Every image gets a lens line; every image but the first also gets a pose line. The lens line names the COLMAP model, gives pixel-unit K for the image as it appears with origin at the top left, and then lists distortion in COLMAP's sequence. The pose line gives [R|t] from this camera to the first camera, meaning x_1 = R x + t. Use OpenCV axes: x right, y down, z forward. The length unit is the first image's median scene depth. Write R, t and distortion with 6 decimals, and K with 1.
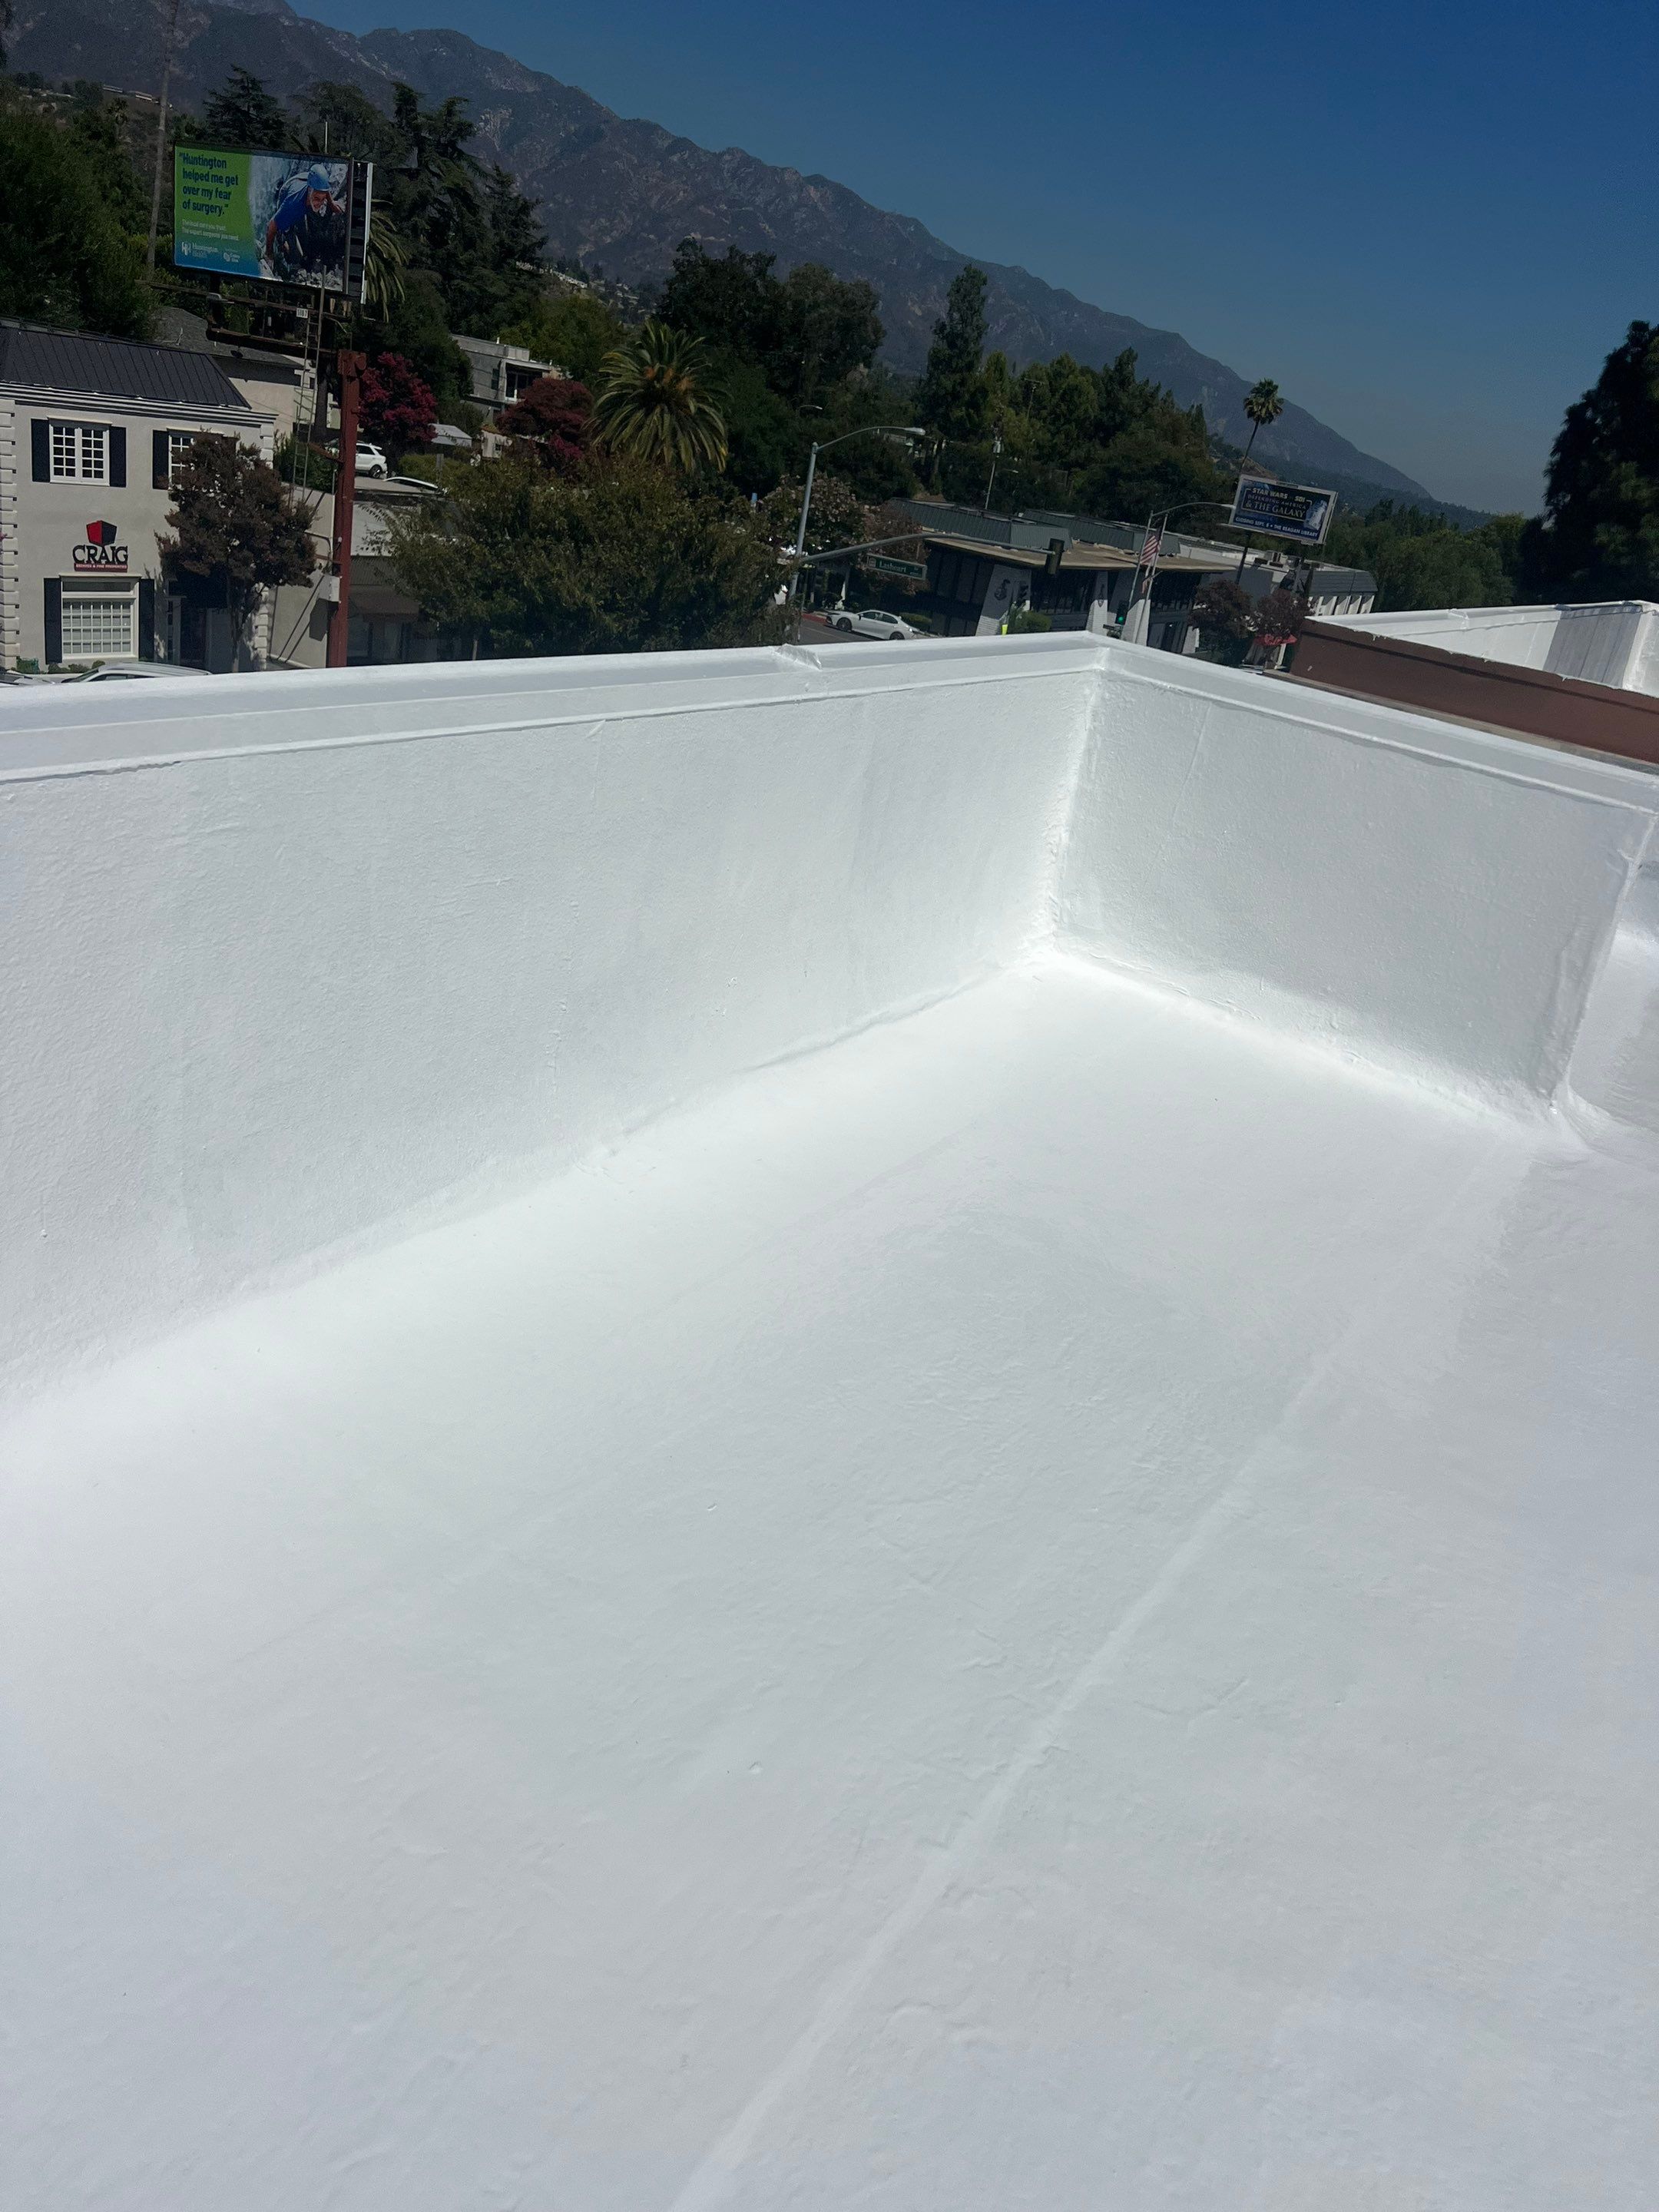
lens RADIAL K [[1650.9, 0, 847.7], [0, 1650.9, 1099.0], [0, 0, 1]] dist [0.019591, -0.026932]
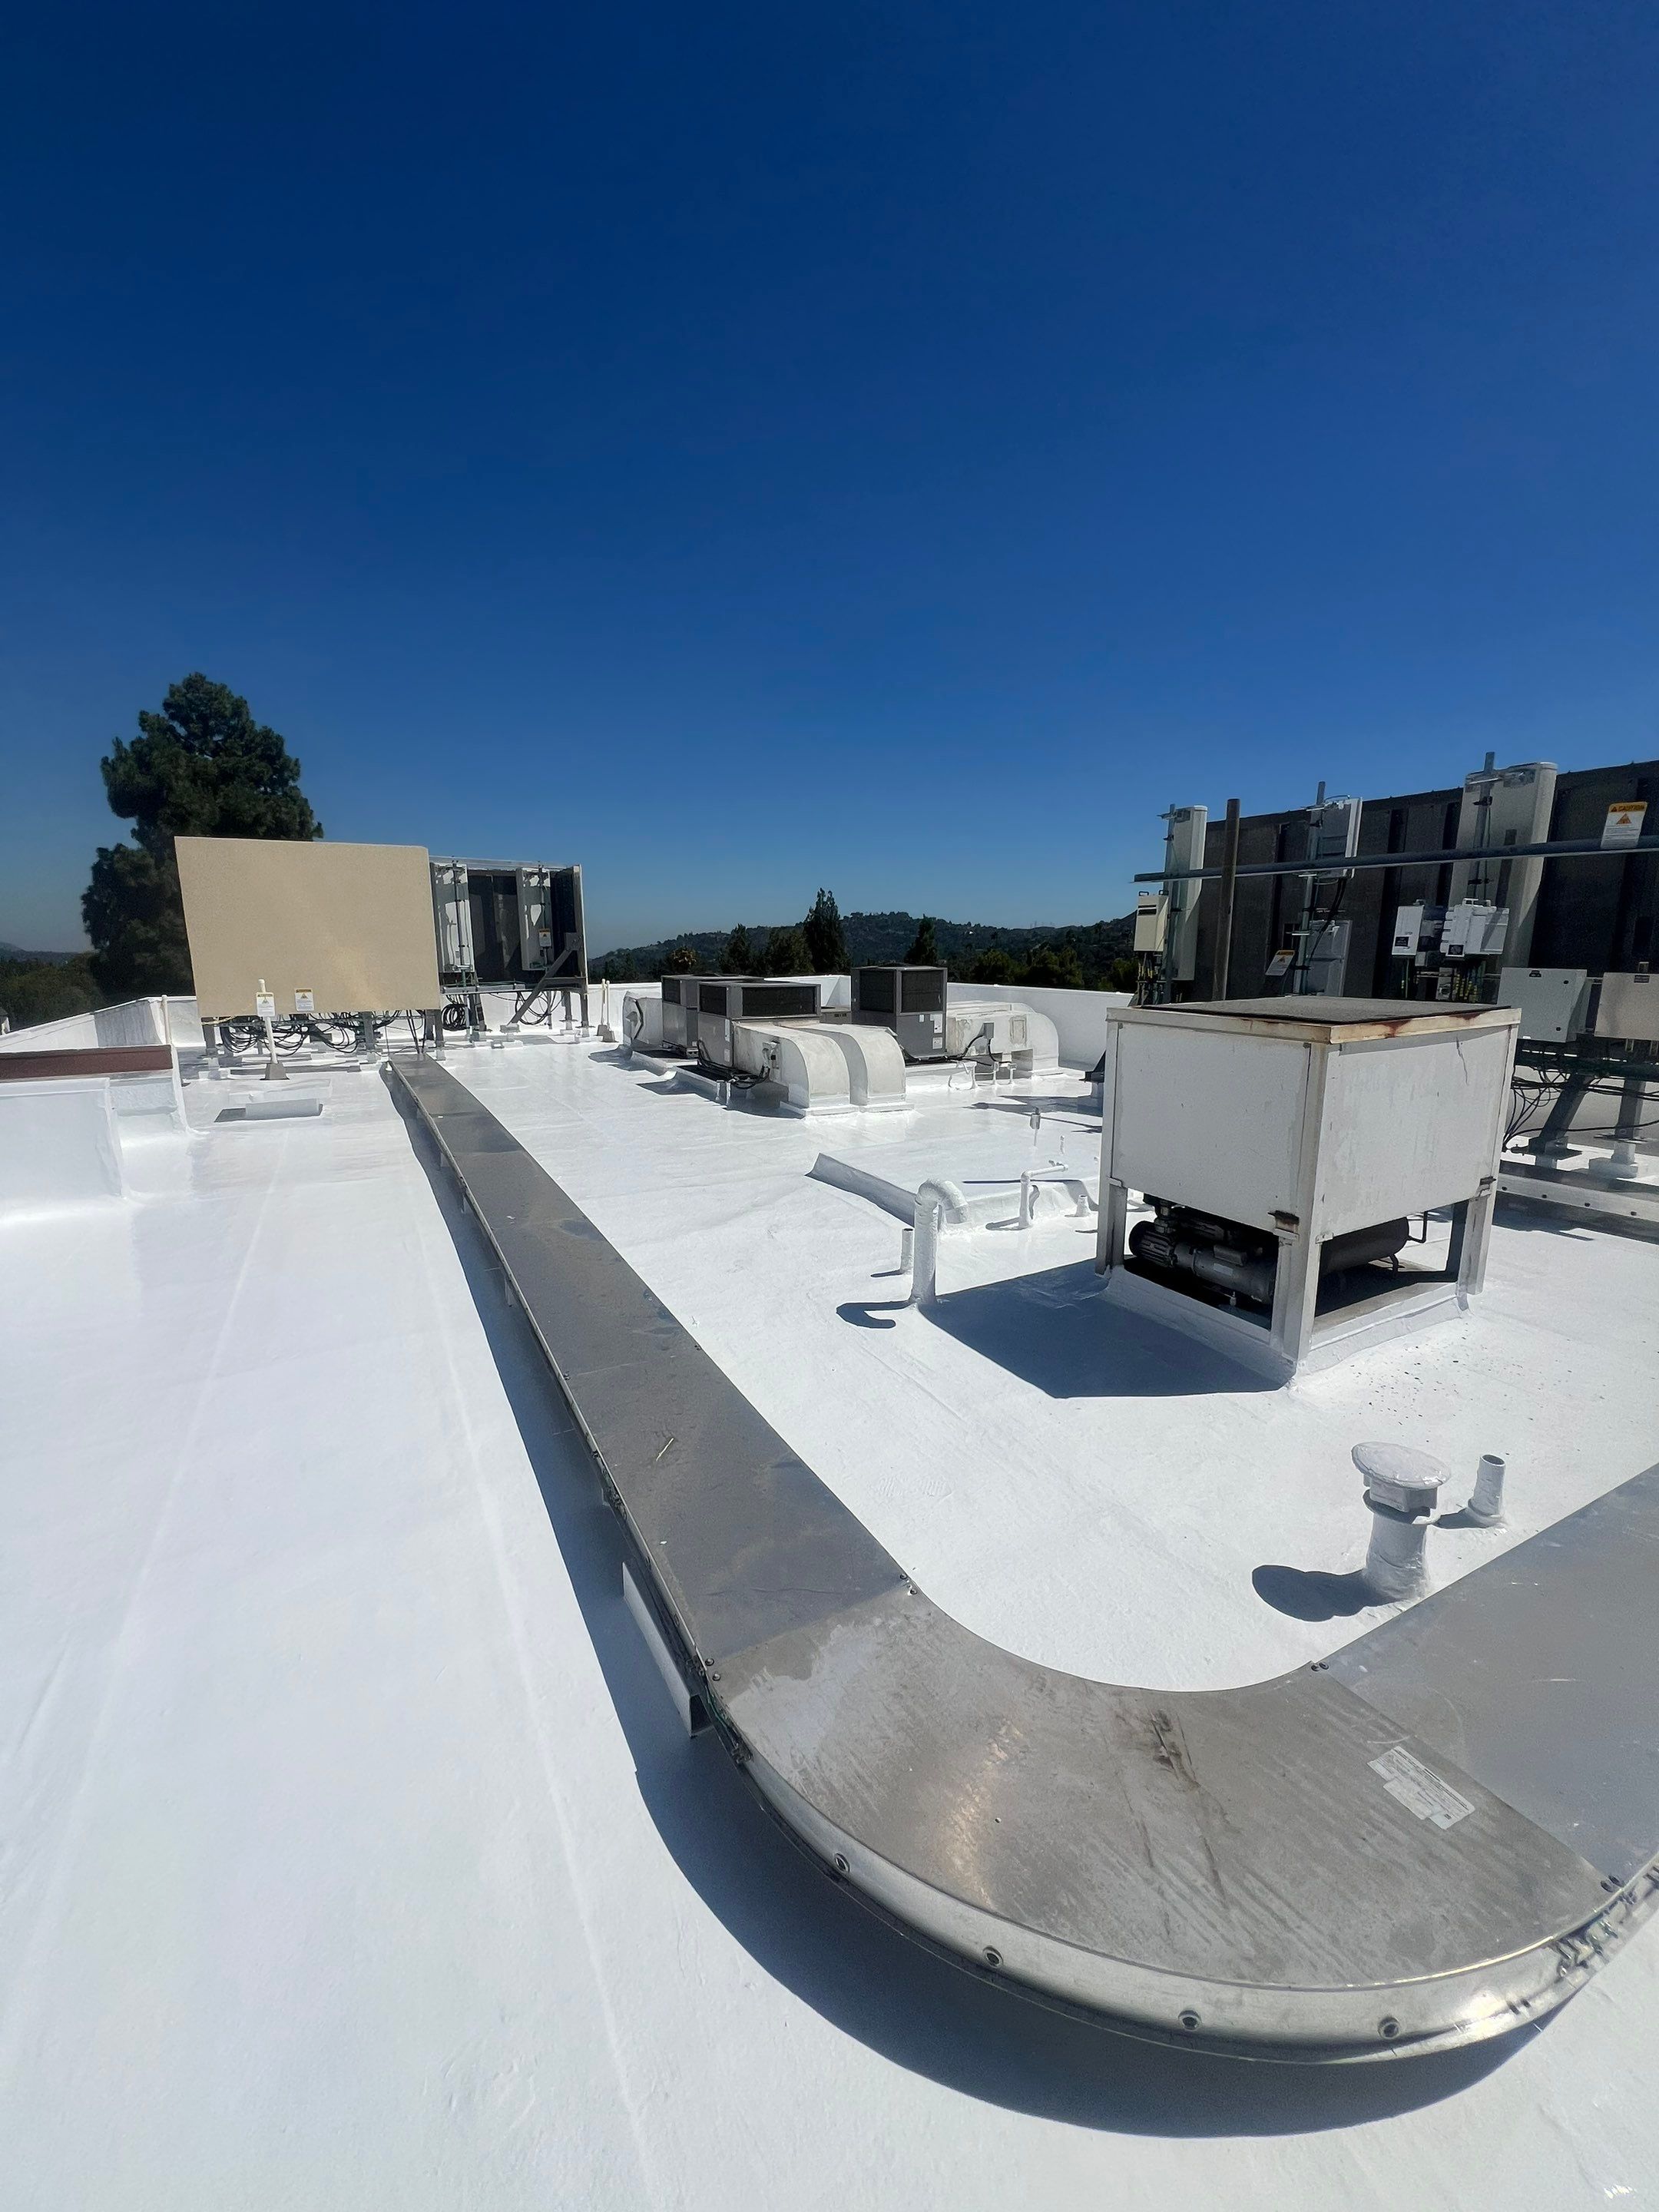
lens RADIAL K [[887.4, 0, 819.4], [0, 887.4, 1106.7], [0, 0, 1]] dist [-0.001576, 0.001678]
pose [[0.489438, -0.327241, 0.808309, -0.006158], [0.428004, 0.897740, 0.104287, 0.008376], [-0.759778, 0.294918, 0.579448, -0.031081]]
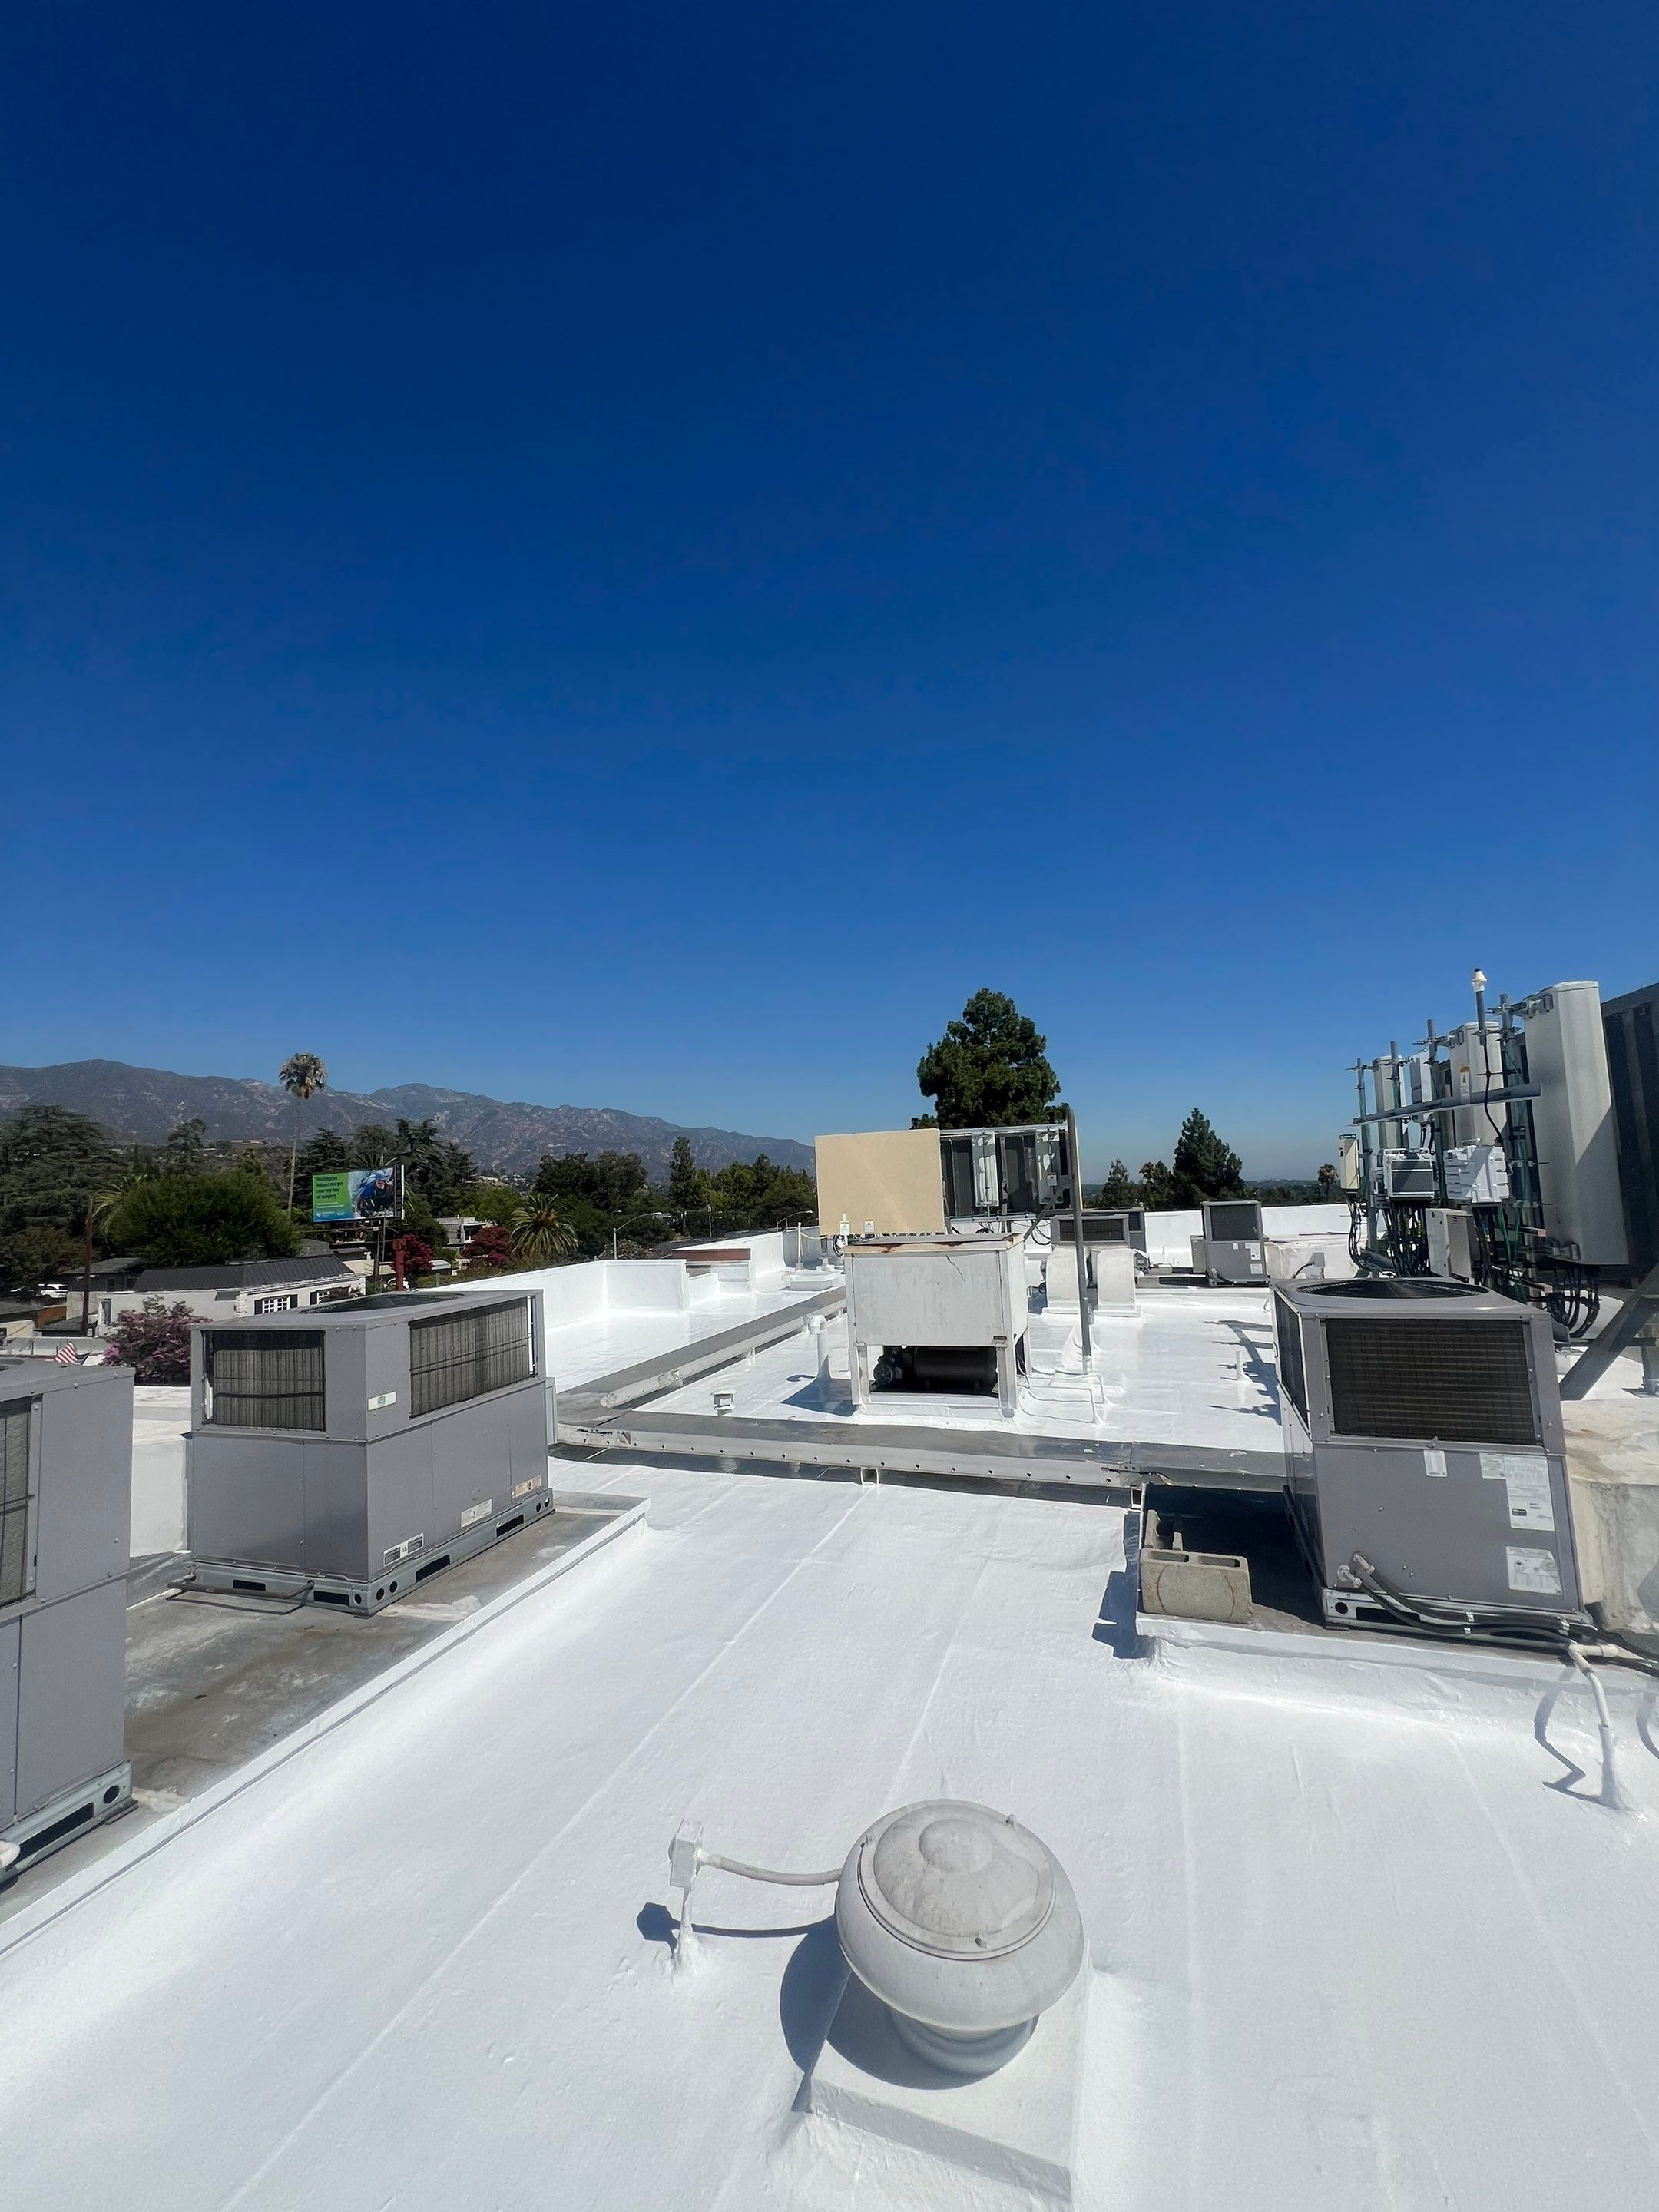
lens RADIAL K [[887.4, 0, 831.2], [0, 887.4, 1105.4], [0, 0, 1]] dist [-0.001576, 0.001678]
pose [[0.954366, -0.196687, 0.224723, 0.013923], [0.278649, 0.857163, -0.433158, 0.038928], [-0.107428, 0.476010, 0.872854, -0.098617]]
